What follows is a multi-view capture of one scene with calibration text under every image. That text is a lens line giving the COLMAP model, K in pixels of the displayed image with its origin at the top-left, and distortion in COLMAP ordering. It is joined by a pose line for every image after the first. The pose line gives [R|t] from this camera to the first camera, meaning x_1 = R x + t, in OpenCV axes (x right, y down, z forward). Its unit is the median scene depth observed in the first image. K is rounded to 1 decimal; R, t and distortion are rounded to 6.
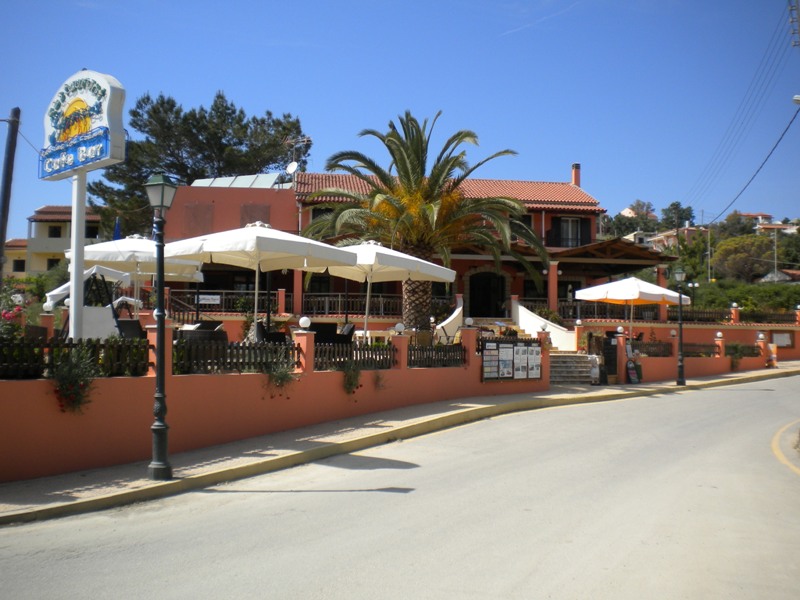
lens RADIAL K [[832.5, 0, 400.0], [0, 832.5, 300.0], [0, 0, 1]] dist [-0.013614, -0.383906]
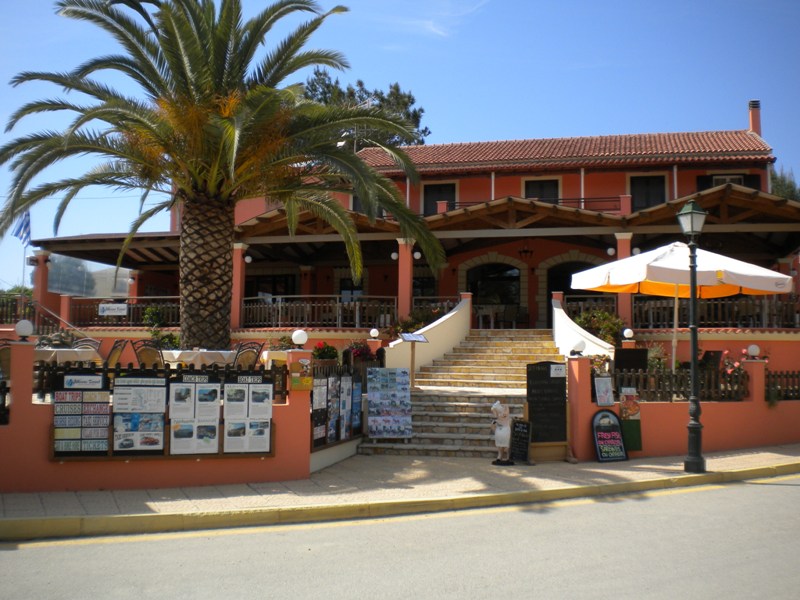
lens RADIAL K [[832.5, 0, 400.0], [0, 832.5, 300.0], [0, 0, 1]] dist [-0.013614, -0.383906]
pose [[0.923657, -0.029150, -0.382109, 0.363628], [0.019021, 0.999361, -0.030261, 0.022795], [0.382747, 0.020683, 0.923622, 0.537587]]
